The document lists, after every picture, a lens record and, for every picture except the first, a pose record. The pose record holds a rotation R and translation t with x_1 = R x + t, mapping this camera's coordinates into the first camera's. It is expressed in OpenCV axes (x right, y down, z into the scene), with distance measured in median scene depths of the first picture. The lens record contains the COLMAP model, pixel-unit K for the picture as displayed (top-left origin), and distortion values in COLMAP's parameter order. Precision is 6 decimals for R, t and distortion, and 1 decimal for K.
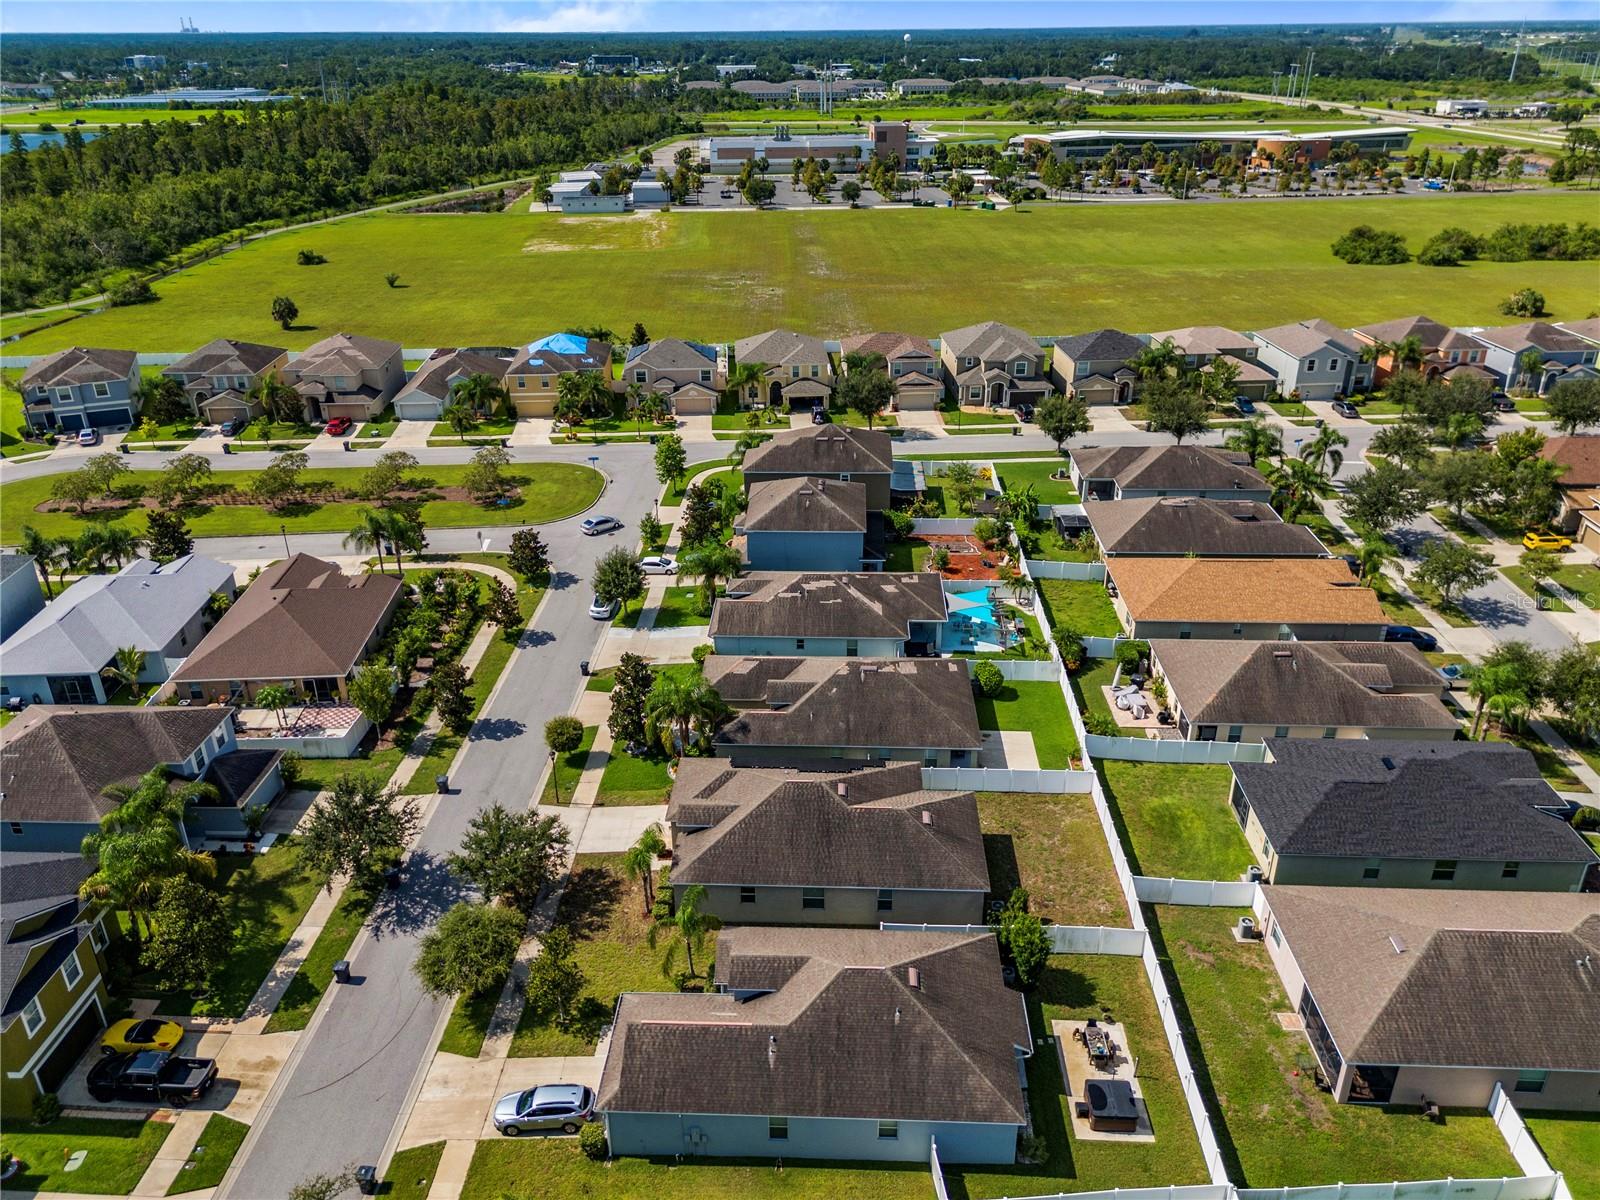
lens RADIAL K [[1177.7, 0, 796.1], [0, 1177.7, 606.2], [0, 0, 1]] dist [0.078474, -0.094356]
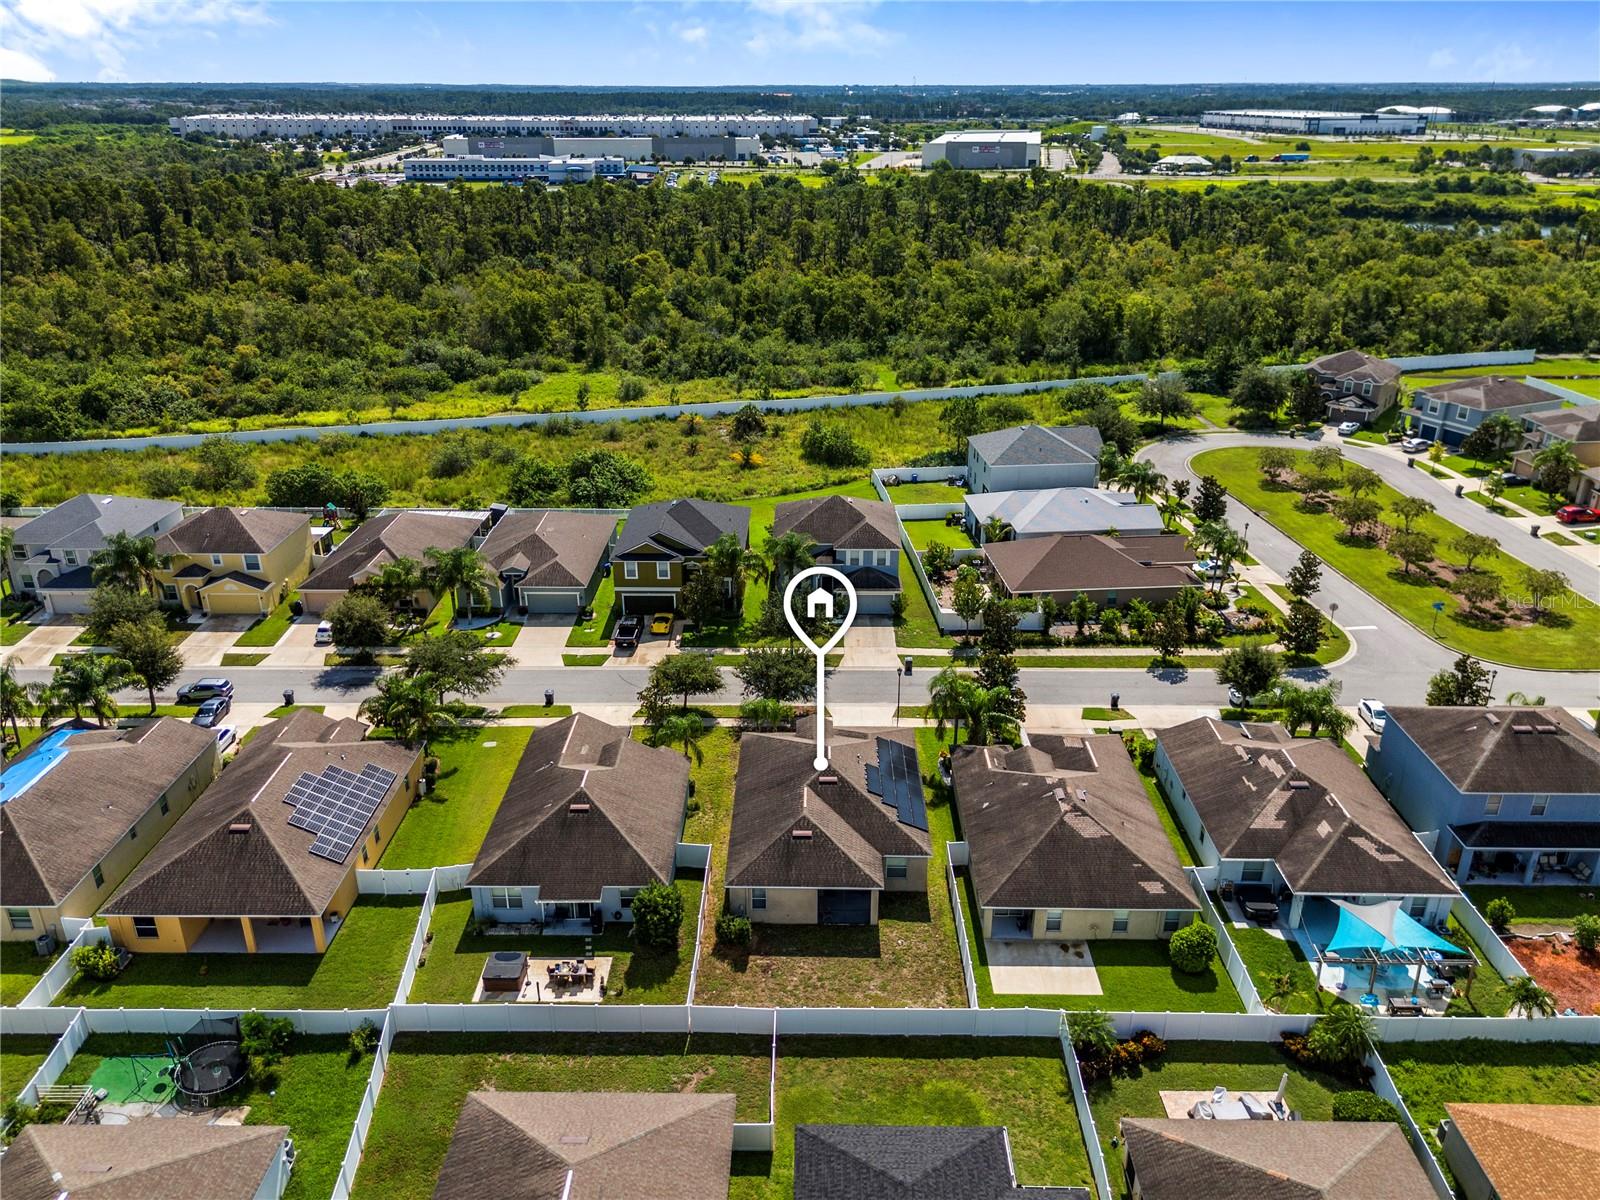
lens RADIAL K [[1173.5, 0, 797.0], [0, 1173.5, 605.3], [0, 0, 1]] dist [0.080971, -0.080710]
pose [[0.026026, 0.408491, -0.912391, 0.770934], [-0.434799, 0.826473, 0.357621, -0.281901], [0.900151, 0.387399, 0.199122, 0.561904]]
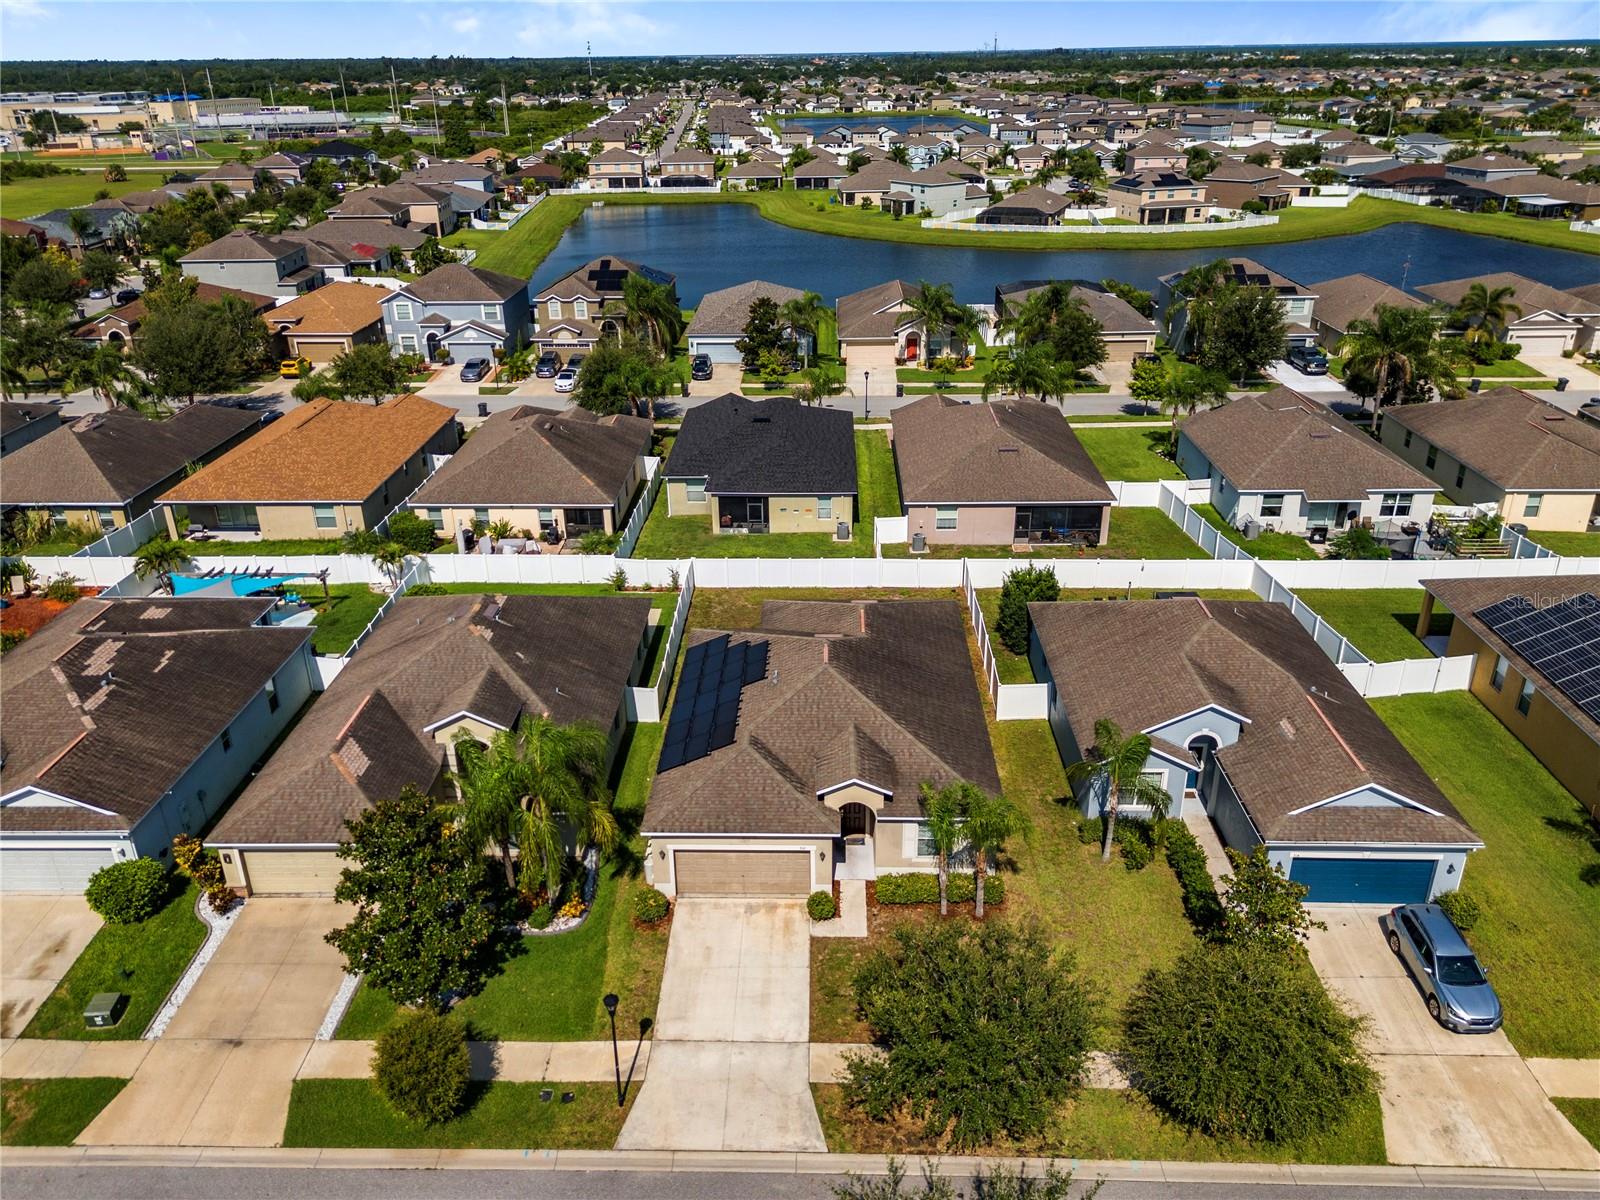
lens RADIAL K [[1173.5, 0, 797.0], [0, 1173.5, 605.3], [0, 0, 1]] dist [0.080971, -0.080710]
pose [[-0.016530, -0.414009, 0.910123, -0.468247], [0.448282, 0.810566, 0.376863, -0.102750], [-0.893739, 0.414221, 0.172194, 0.717638]]
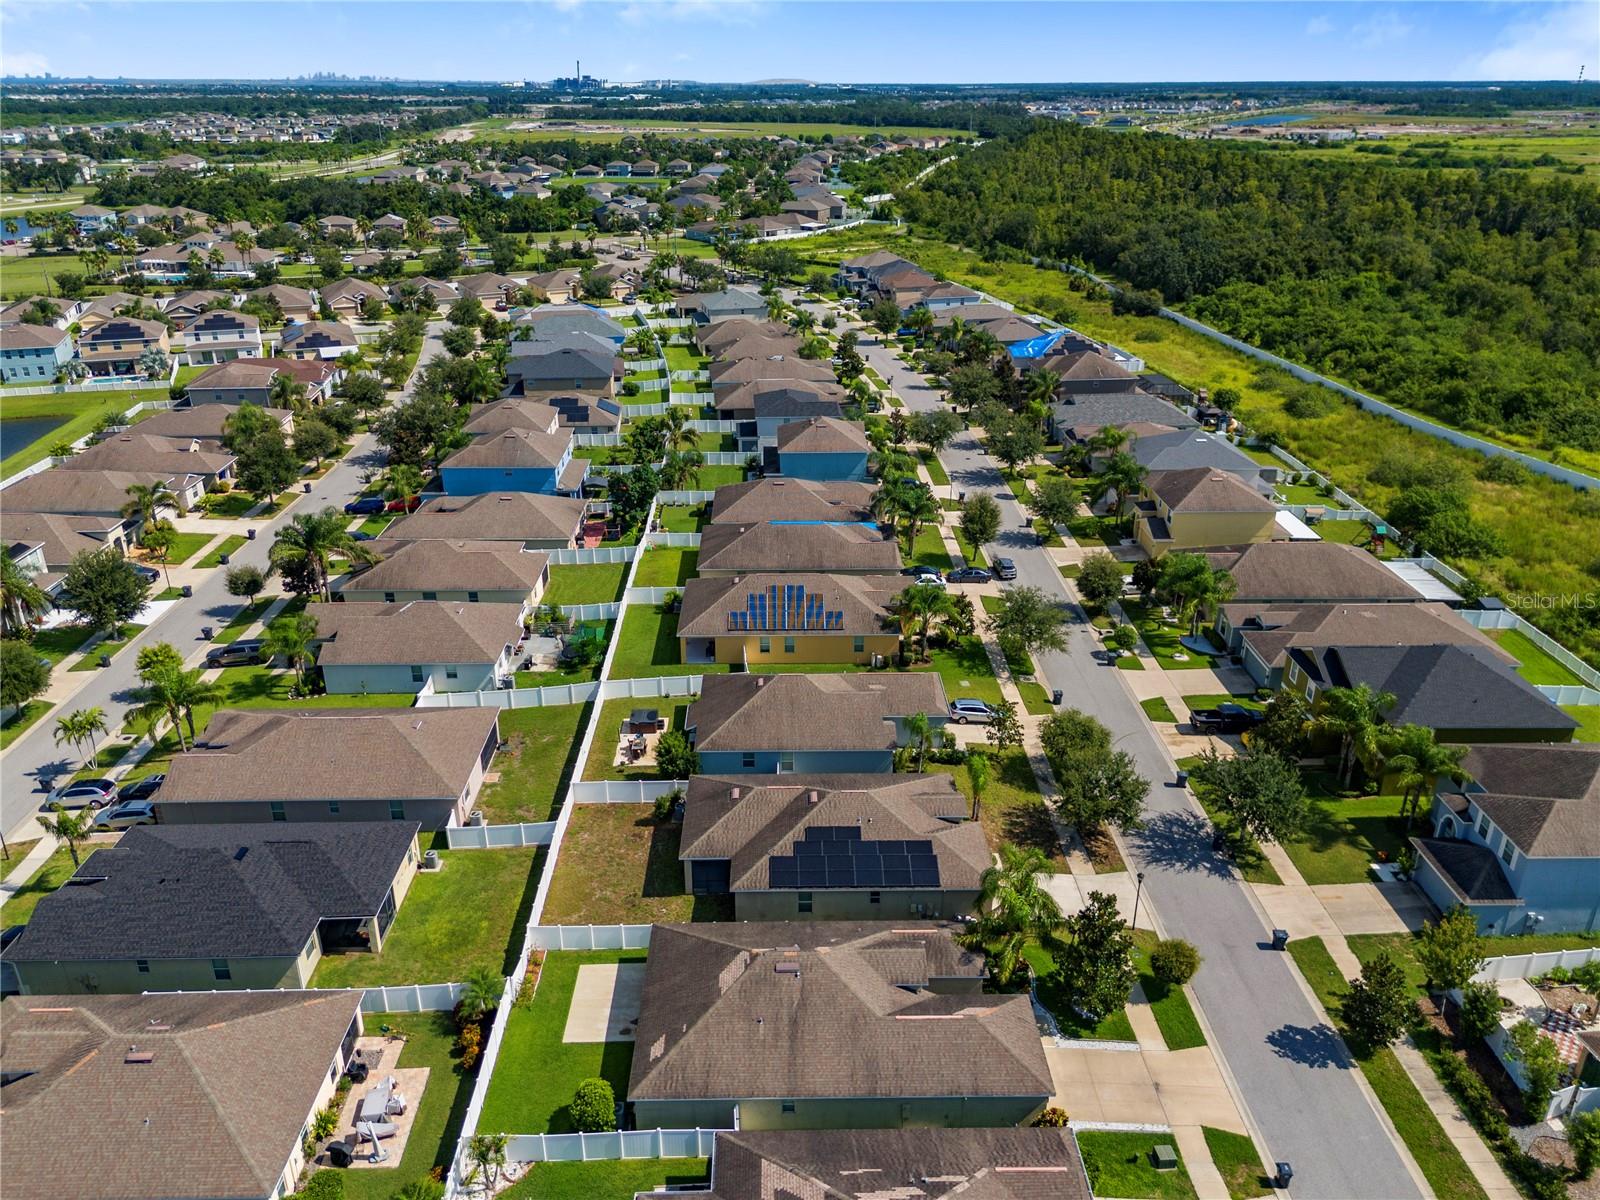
lens RADIAL K [[1177.7, 0, 796.1], [0, 1177.7, 606.2], [0, 0, 1]] dist [0.078474, -0.094356]
pose [[-0.998115, 0.031148, -0.052877, 0.084551], [-0.020089, 0.648322, 0.761101, -0.608105], [0.057988, 0.760729, -0.646474, 1.248177]]
